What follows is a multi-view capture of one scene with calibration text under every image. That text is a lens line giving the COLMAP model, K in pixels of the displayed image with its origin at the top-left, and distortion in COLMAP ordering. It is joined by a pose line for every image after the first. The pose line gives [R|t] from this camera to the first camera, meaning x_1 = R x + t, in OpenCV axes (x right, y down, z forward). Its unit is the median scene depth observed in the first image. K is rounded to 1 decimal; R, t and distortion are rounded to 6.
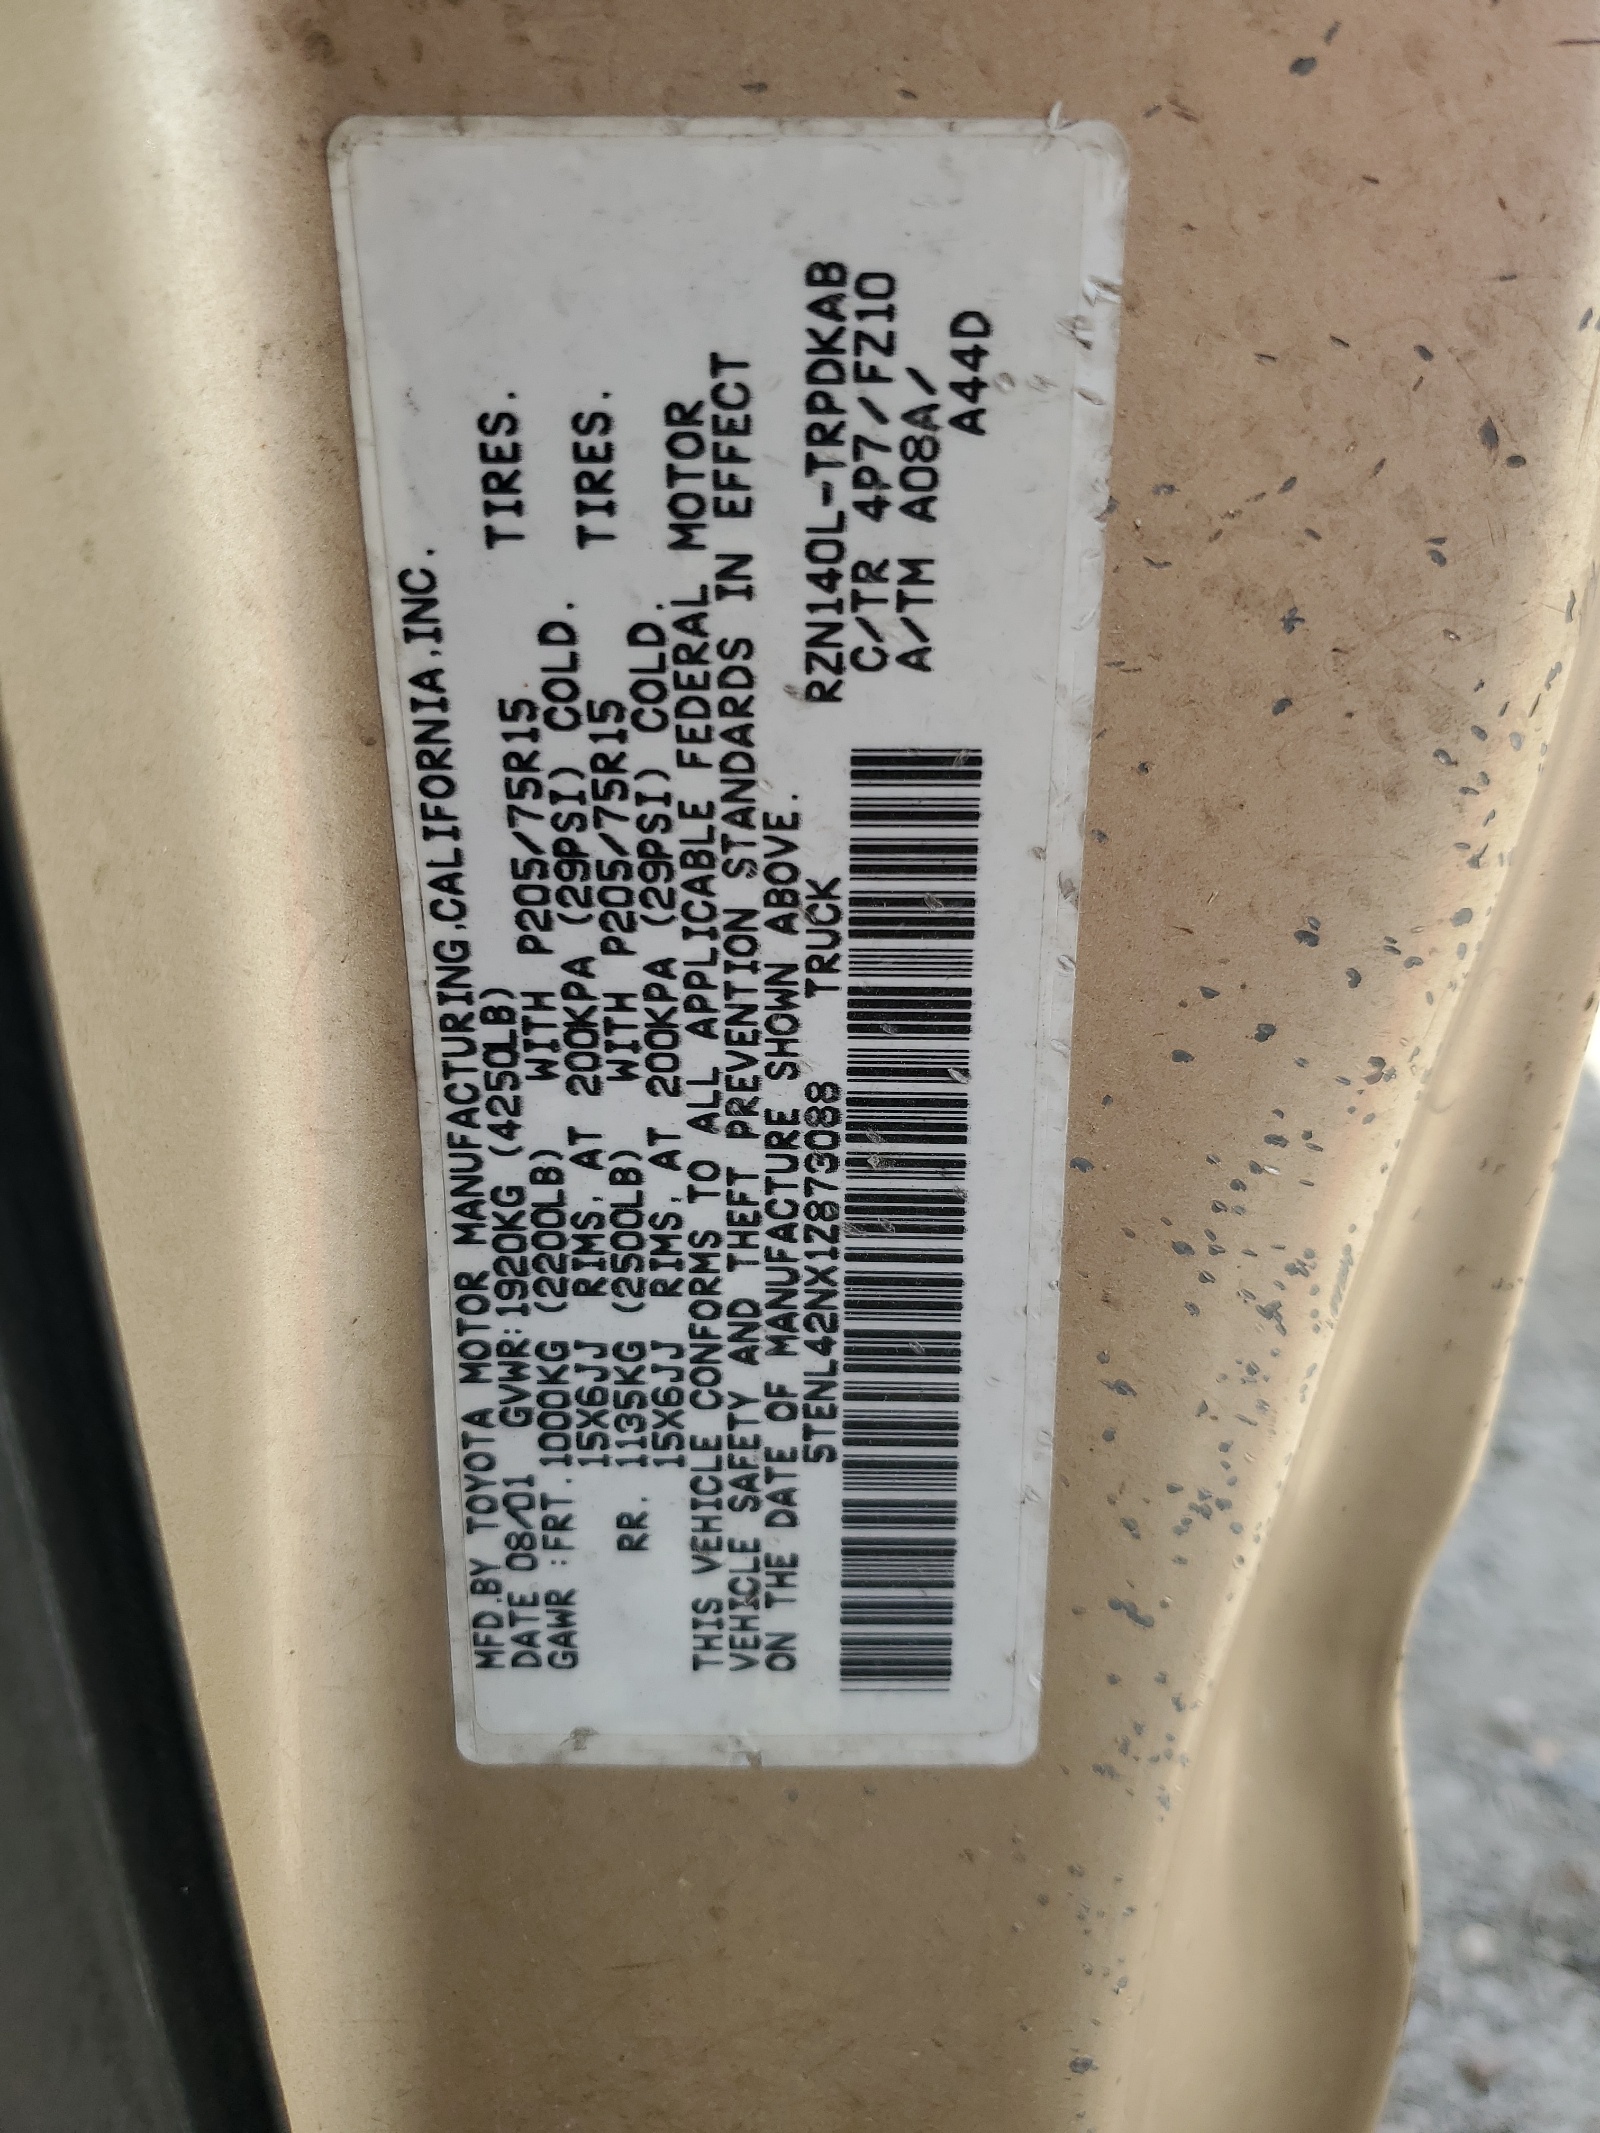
lens RADIAL K [[1614.0, 0, 800.0], [0, 1614.0, 1066.5], [0, 0, 1]] dist [-0.000971, -0.000521]
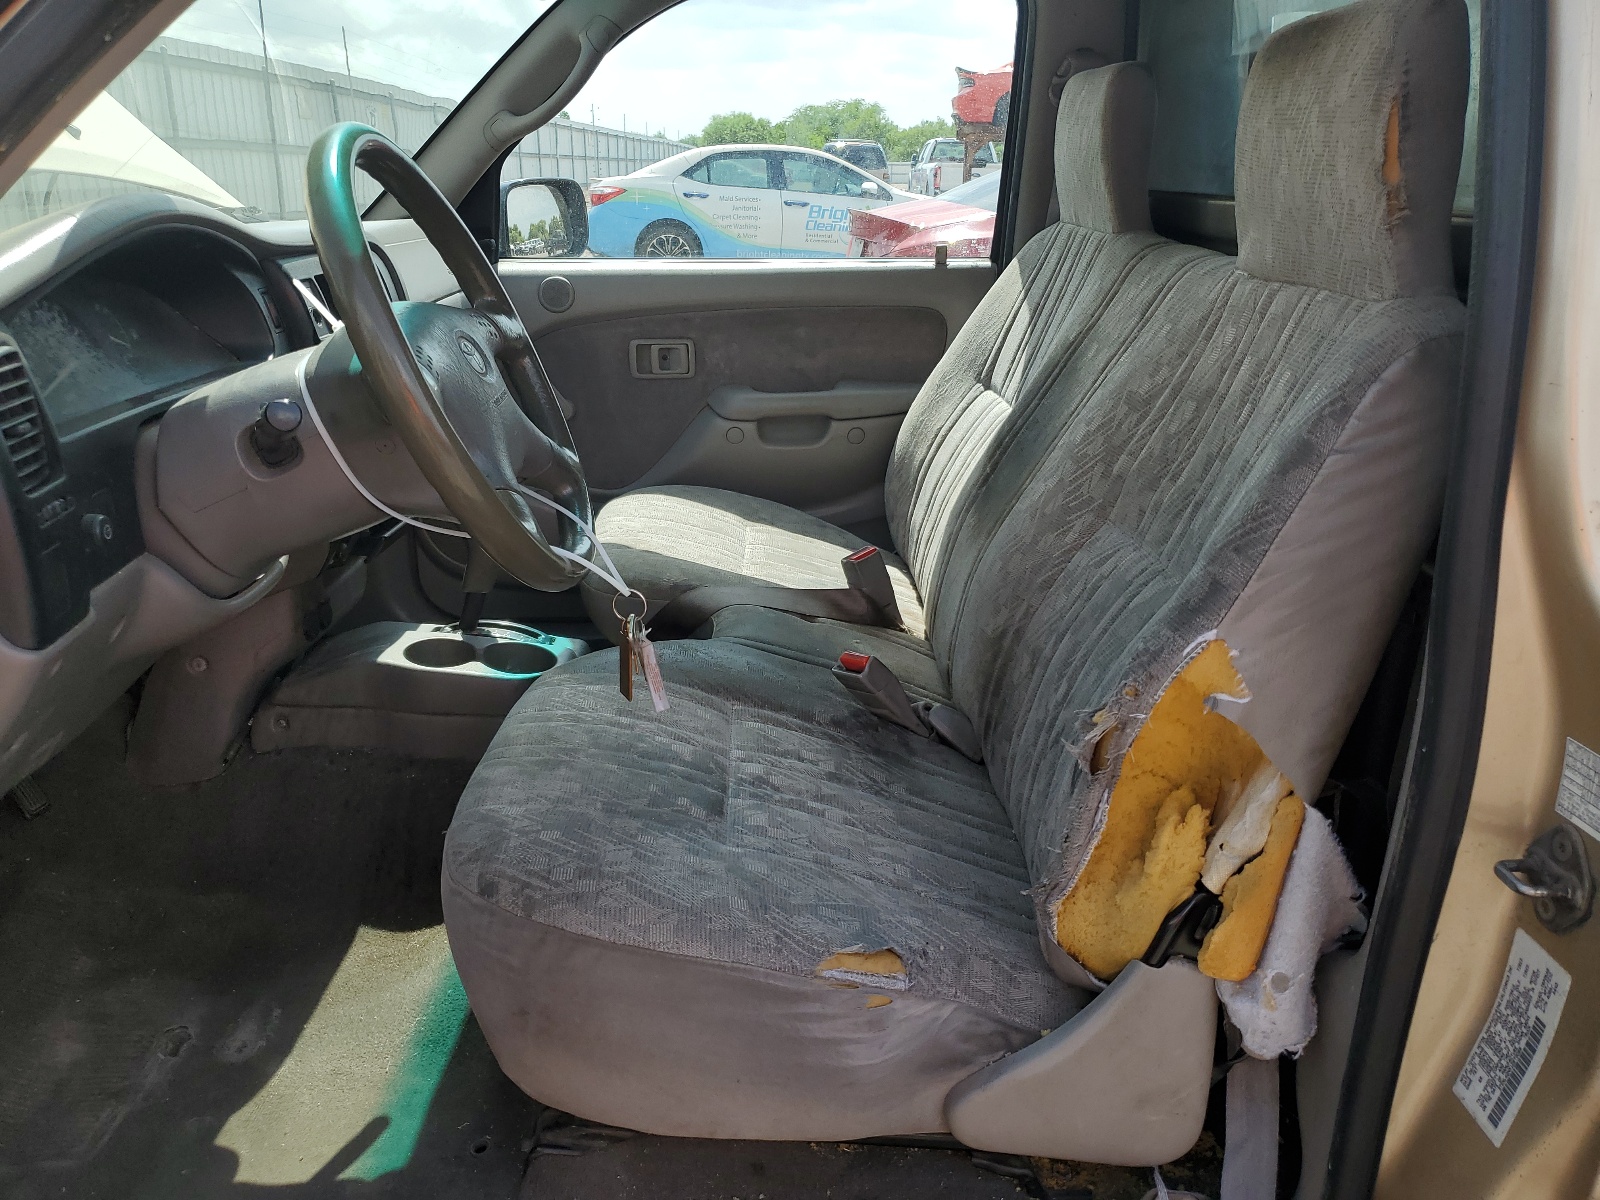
lens RADIAL K [[1224.8, 0, 833.9], [0, 1224.8, 600.9], [0, 0, 1]] dist [0.001720, 0.004143]
pose [[0.071989, 0.343126, -0.936527, 4.527253], [-0.462498, 0.843397, 0.273454, -1.872401], [0.883693, 0.413456, 0.219410, -4.082751]]
